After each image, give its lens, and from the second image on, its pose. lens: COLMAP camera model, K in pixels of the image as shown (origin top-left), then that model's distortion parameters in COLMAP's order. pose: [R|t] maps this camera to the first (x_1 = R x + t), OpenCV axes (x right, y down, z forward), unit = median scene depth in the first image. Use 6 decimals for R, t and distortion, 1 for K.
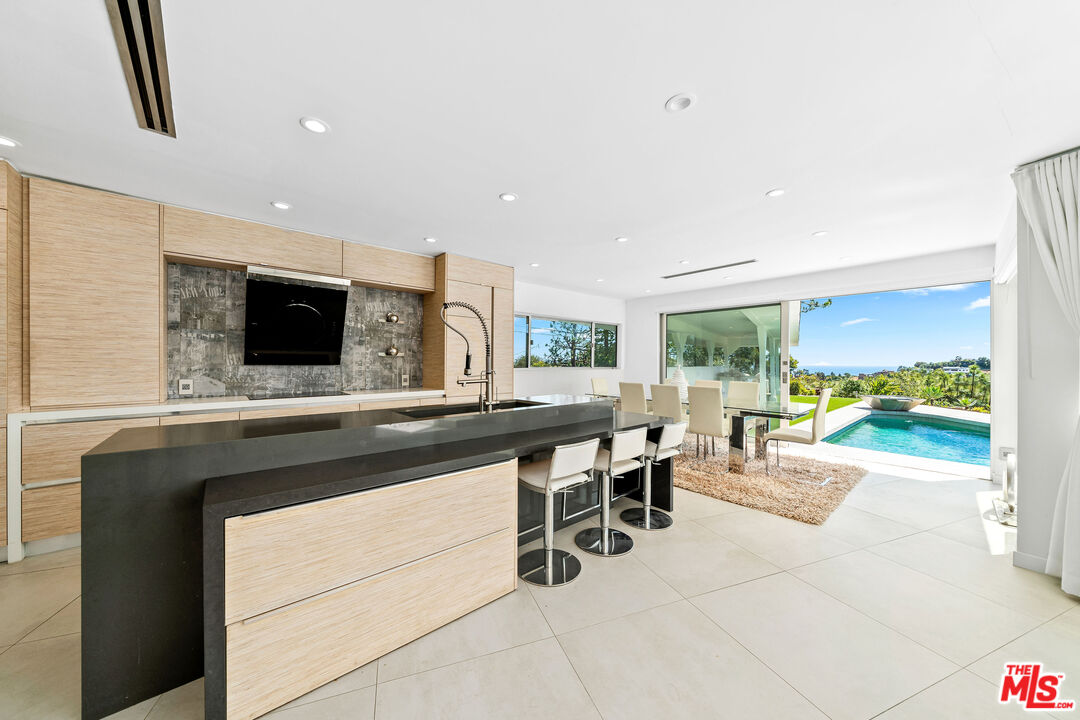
lens RADIAL K [[339.4, 0, 543.6], [0, 339.4, 361.3], [0, 0, 1]] dist [-0.000945, 0.000004]
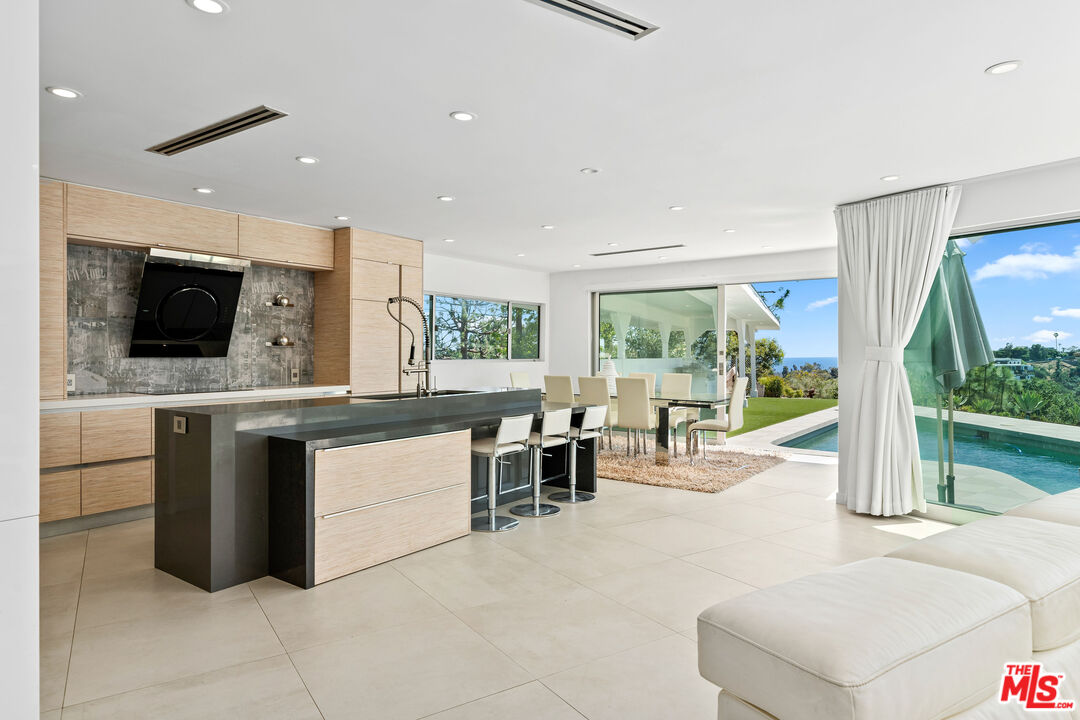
lens RADIAL K [[553.4, 0, 548.3], [0, 553.4, 352.2], [0, 0, 1]] dist [0.000860, 0.000236]
pose [[0.971869, -0.004137, 0.235488, -0.160899], [0.003974, 0.999991, 0.001167, -0.000034], [-0.235490, -0.000198, 0.971877, -0.608295]]
